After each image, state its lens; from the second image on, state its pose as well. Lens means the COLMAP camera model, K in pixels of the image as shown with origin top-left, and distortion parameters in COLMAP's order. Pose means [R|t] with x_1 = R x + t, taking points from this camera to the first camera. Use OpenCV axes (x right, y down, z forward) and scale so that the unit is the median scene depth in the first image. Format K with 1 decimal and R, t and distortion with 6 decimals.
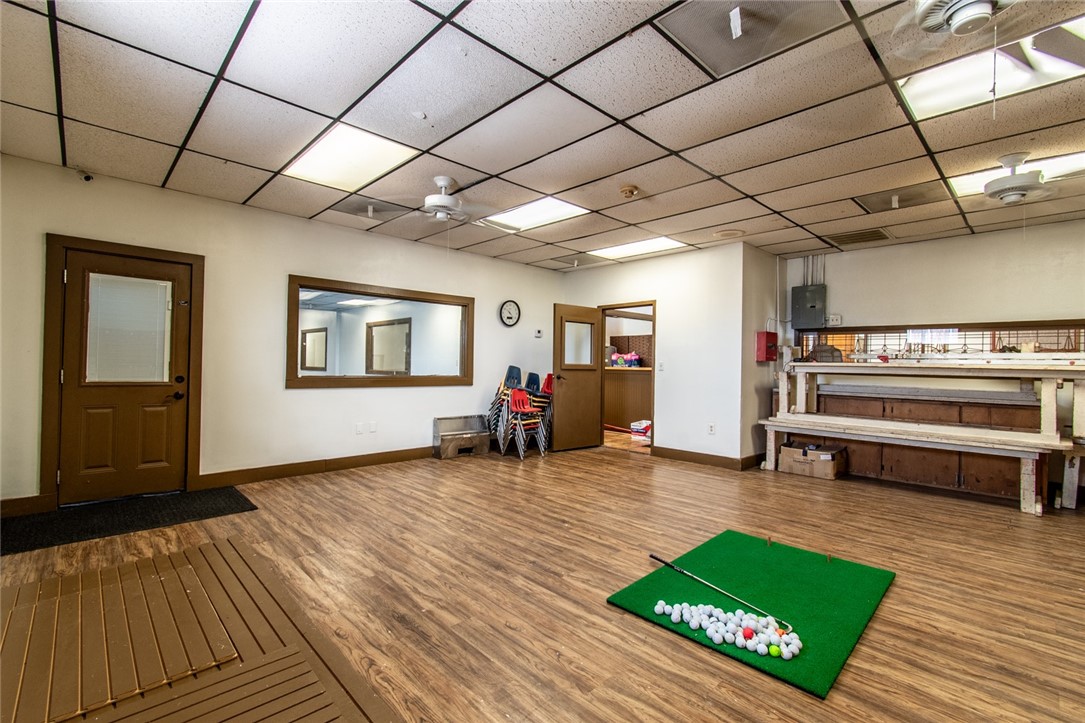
lens RADIAL K [[487.2, 0, 542.0], [0, 487.2, 360.3], [0, 0, 1]] dist [0.003510, 0.001279]
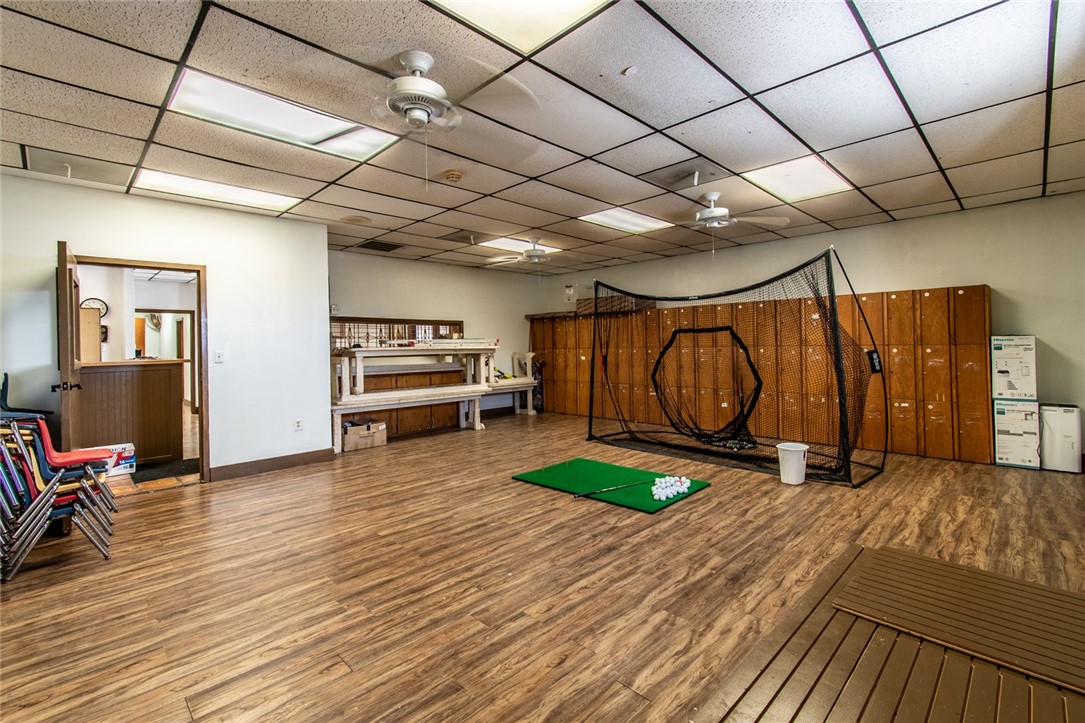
lens RADIAL K [[487.2, 0, 536.6], [0, 487.2, 341.5], [0, 0, 1]] dist [0.003510, 0.001279]
pose [[-0.018409, -0.005247, 0.999817, -0.911651], [0.013964, 0.999887, 0.005504, -0.016646], [-0.999733, 0.014063, -0.018334, 0.959959]]
